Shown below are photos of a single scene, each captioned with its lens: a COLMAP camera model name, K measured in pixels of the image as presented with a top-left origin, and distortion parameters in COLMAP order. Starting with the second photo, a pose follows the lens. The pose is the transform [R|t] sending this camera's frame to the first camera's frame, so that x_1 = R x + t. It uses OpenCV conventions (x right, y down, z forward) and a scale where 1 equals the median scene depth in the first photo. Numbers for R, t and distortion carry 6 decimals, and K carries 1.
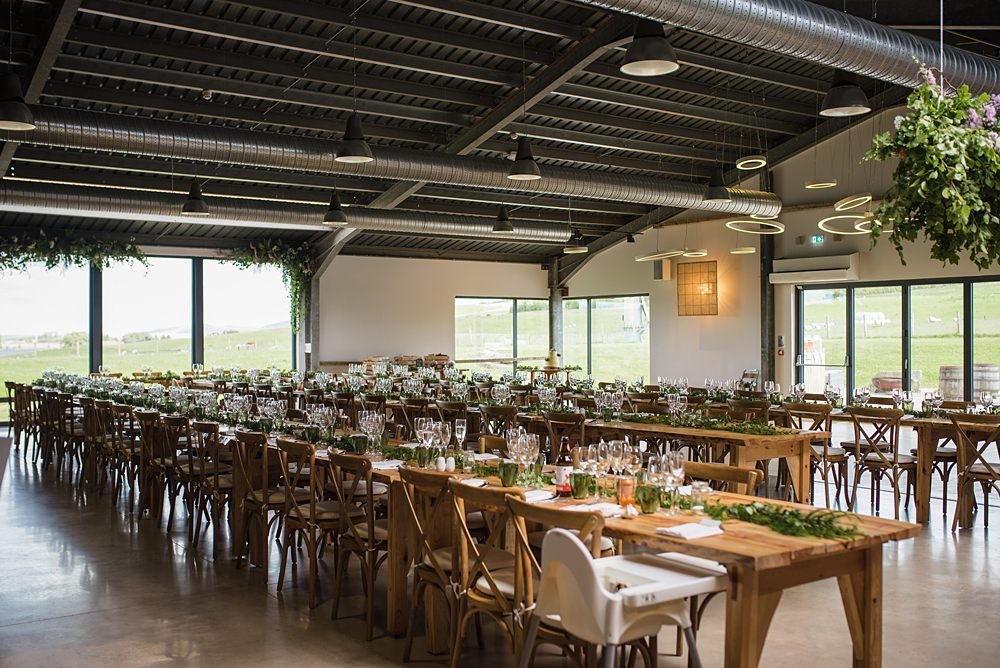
lens RADIAL K [[1027.6, 0, 464.8], [0, 1027.6, 342.8], [0, 0, 1]] dist [-0.035523, 0.000000]
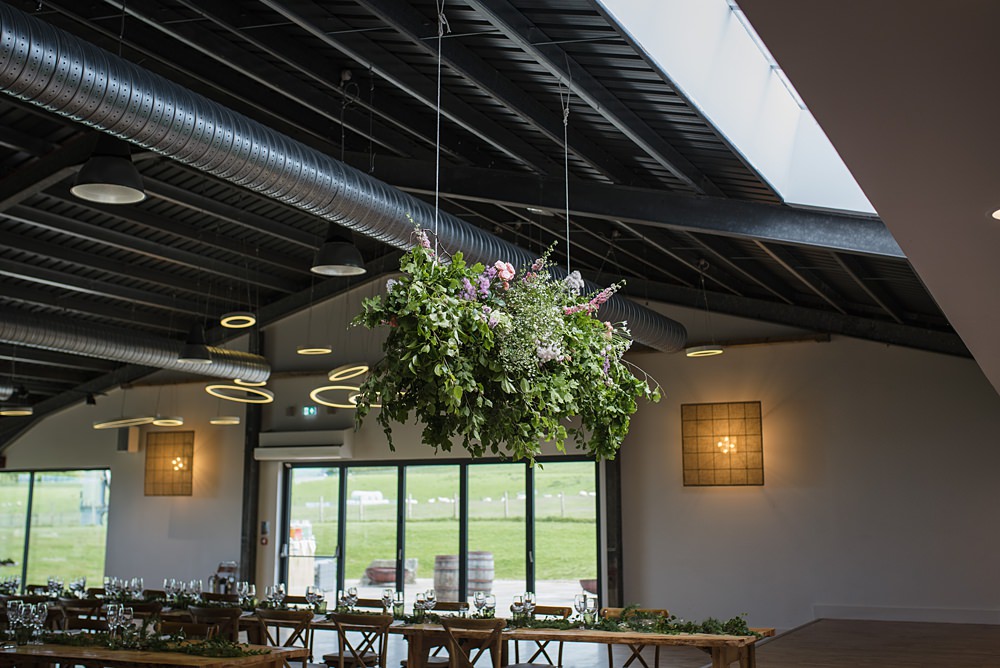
lens RADIAL K [[1027.6, 0, 500.6], [0, 1027.6, 333.0], [0, 0, 1]] dist [-0.035523, 0.000000]
pose [[0.883688, 0.077812, 0.461564, 0.081158], [-0.002262, 0.986784, -0.162025, -0.026100], [-0.468071, 0.142135, 0.872185, 0.148049]]
